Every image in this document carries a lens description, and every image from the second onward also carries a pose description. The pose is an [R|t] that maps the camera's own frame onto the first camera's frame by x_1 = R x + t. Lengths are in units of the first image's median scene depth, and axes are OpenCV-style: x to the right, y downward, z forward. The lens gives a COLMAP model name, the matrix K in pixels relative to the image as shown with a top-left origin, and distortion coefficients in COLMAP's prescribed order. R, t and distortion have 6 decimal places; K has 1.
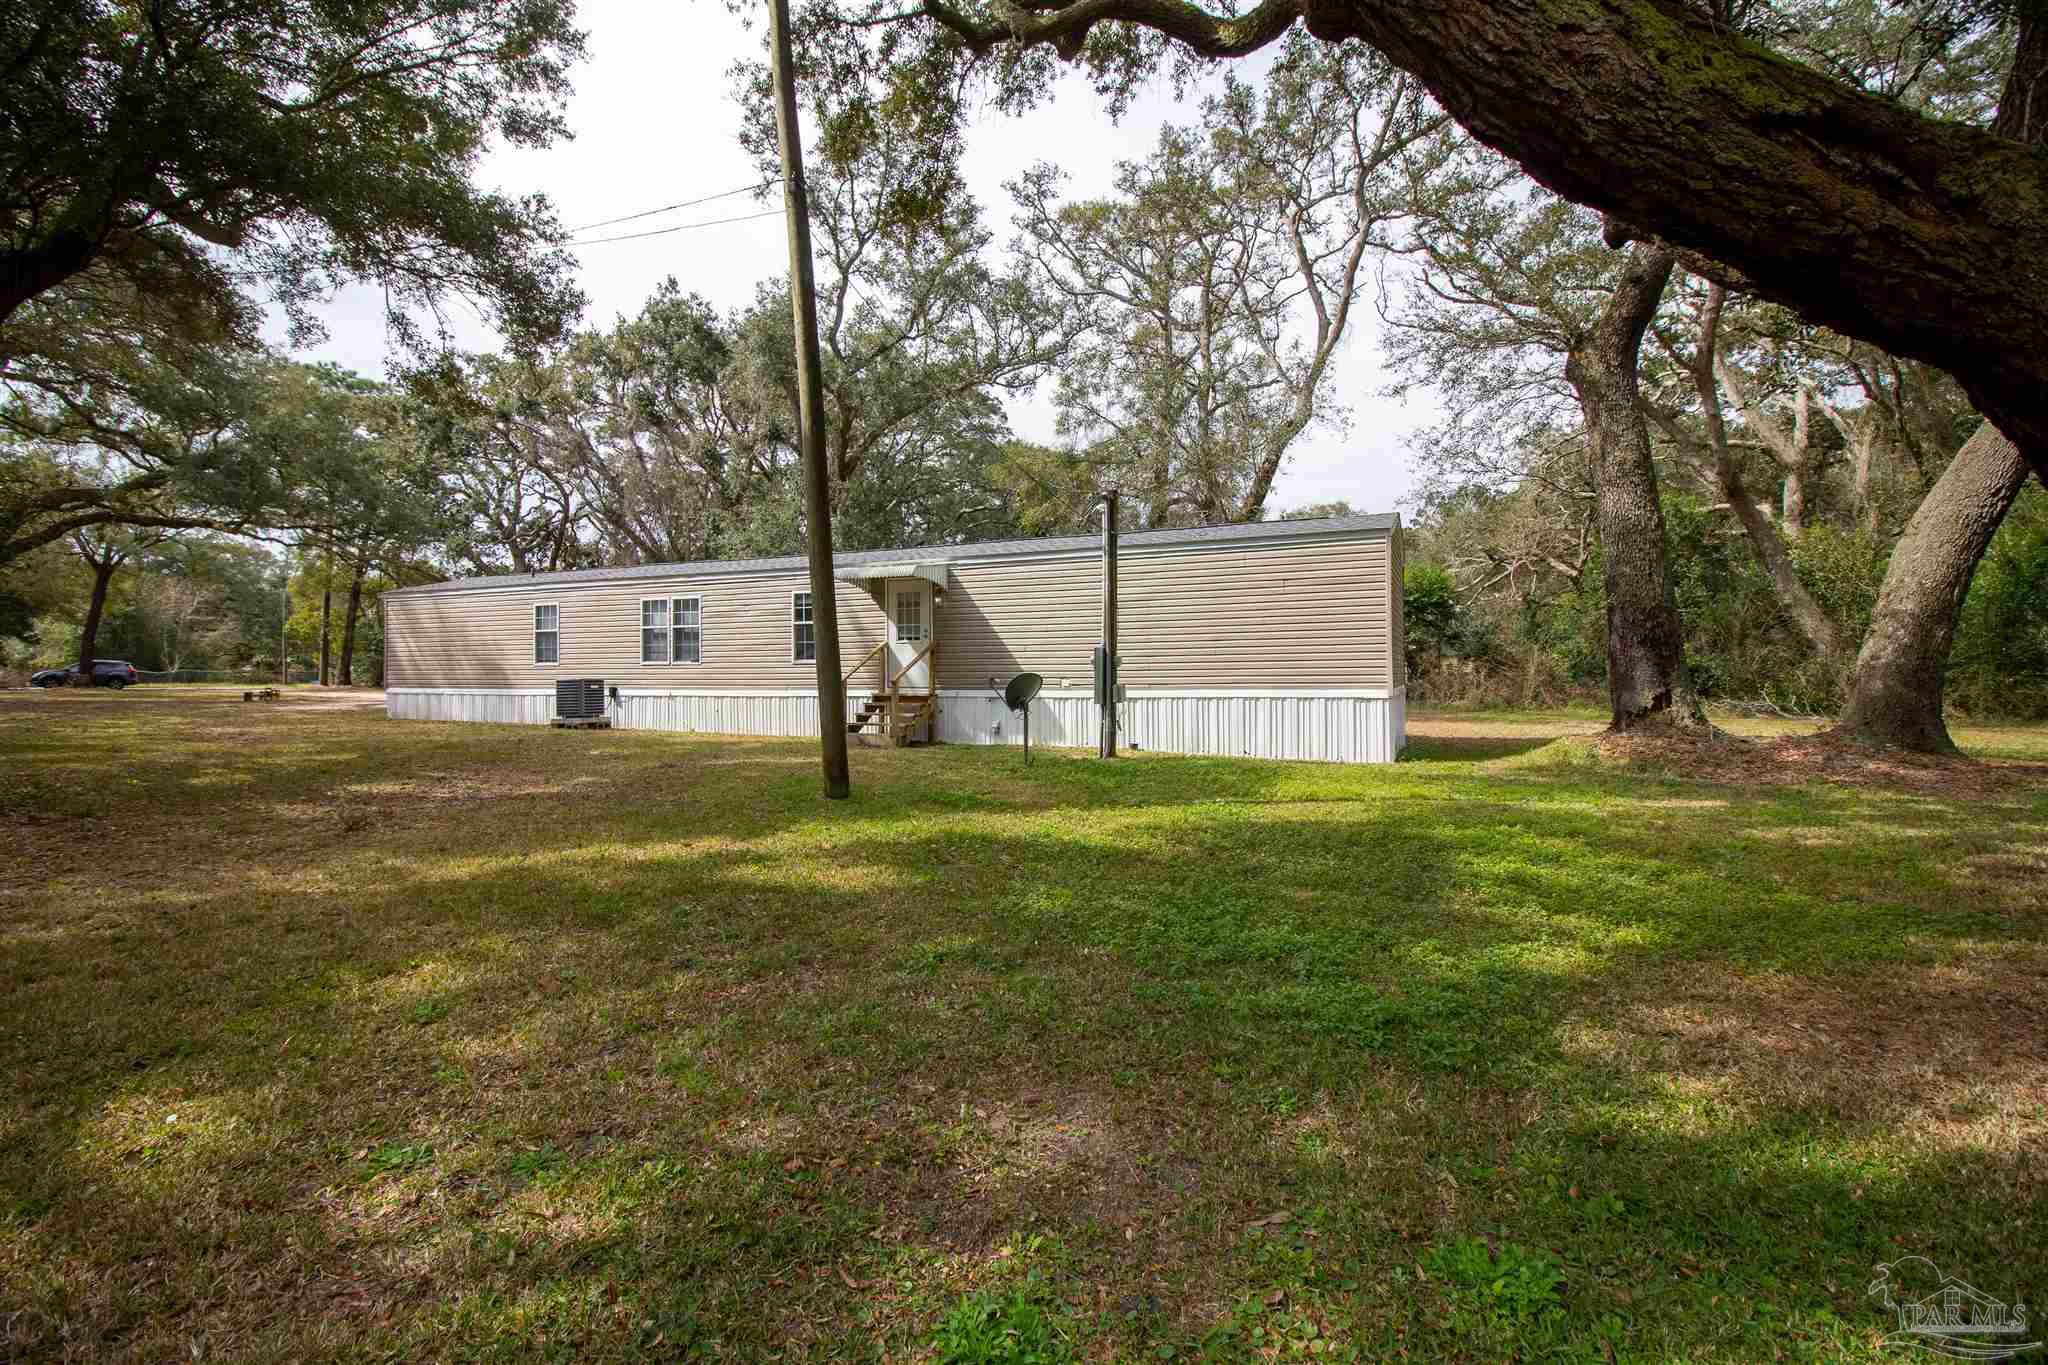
lens RADIAL K [[1031.0, 0, 1025.1], [0, 1031.0, 658.5], [0, 0, 1]] dist [-0.002226, -0.000093]
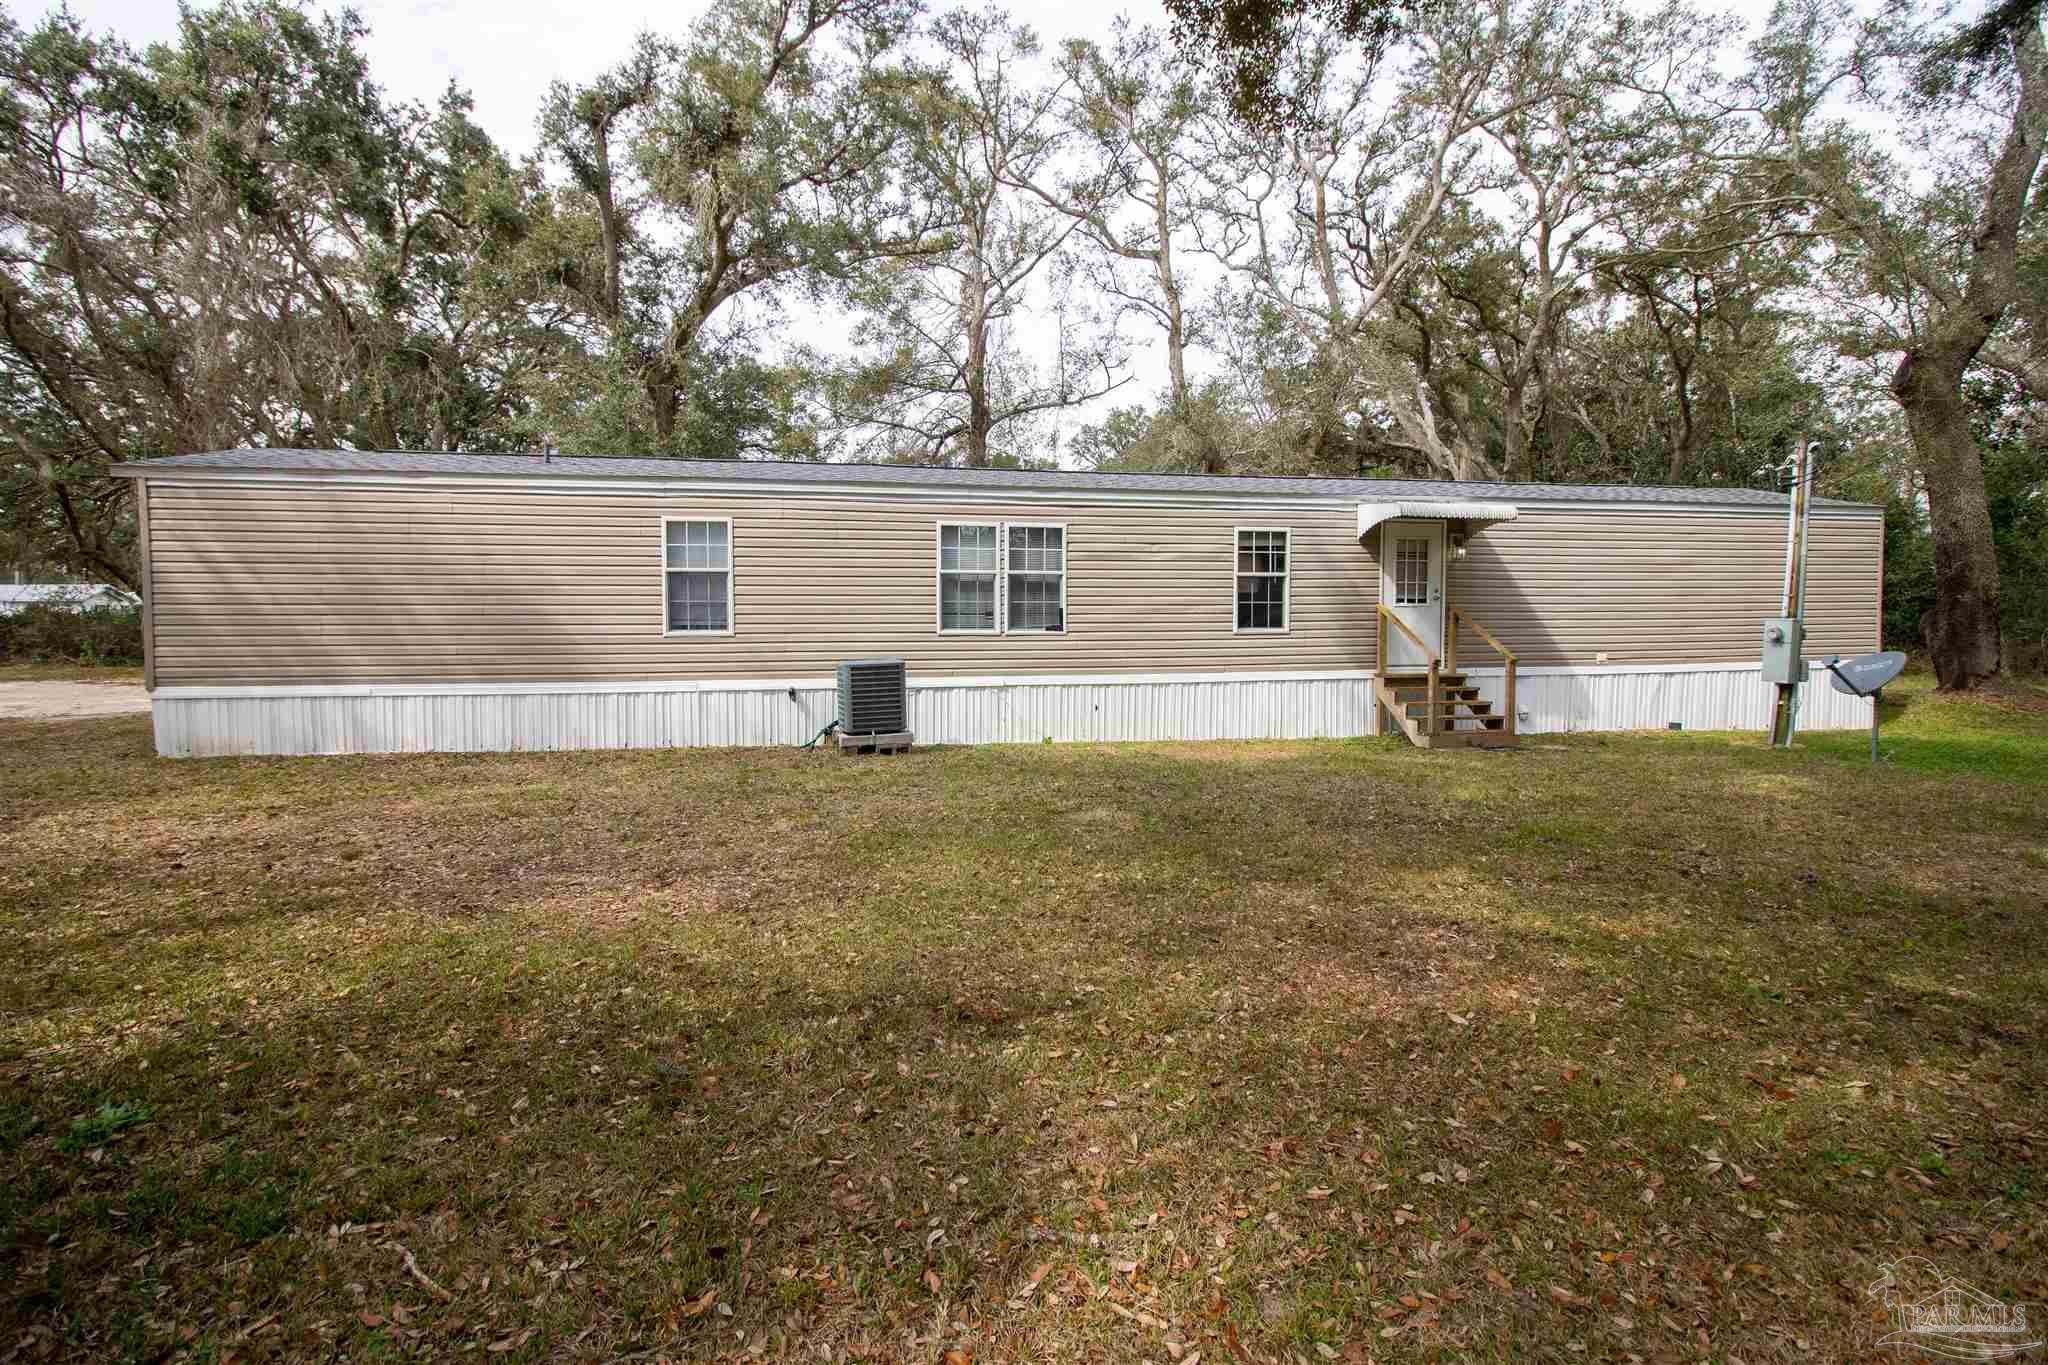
lens RADIAL K [[1031.0, 0, 1025.1], [0, 1031.0, 658.5], [0, 0, 1]] dist [-0.002226, -0.000093]
pose [[0.789906, -0.011833, 0.613113, -0.707752], [-0.004732, 0.999666, 0.025390, 0.004771], [-0.613209, -0.022957, 0.789587, 0.513596]]
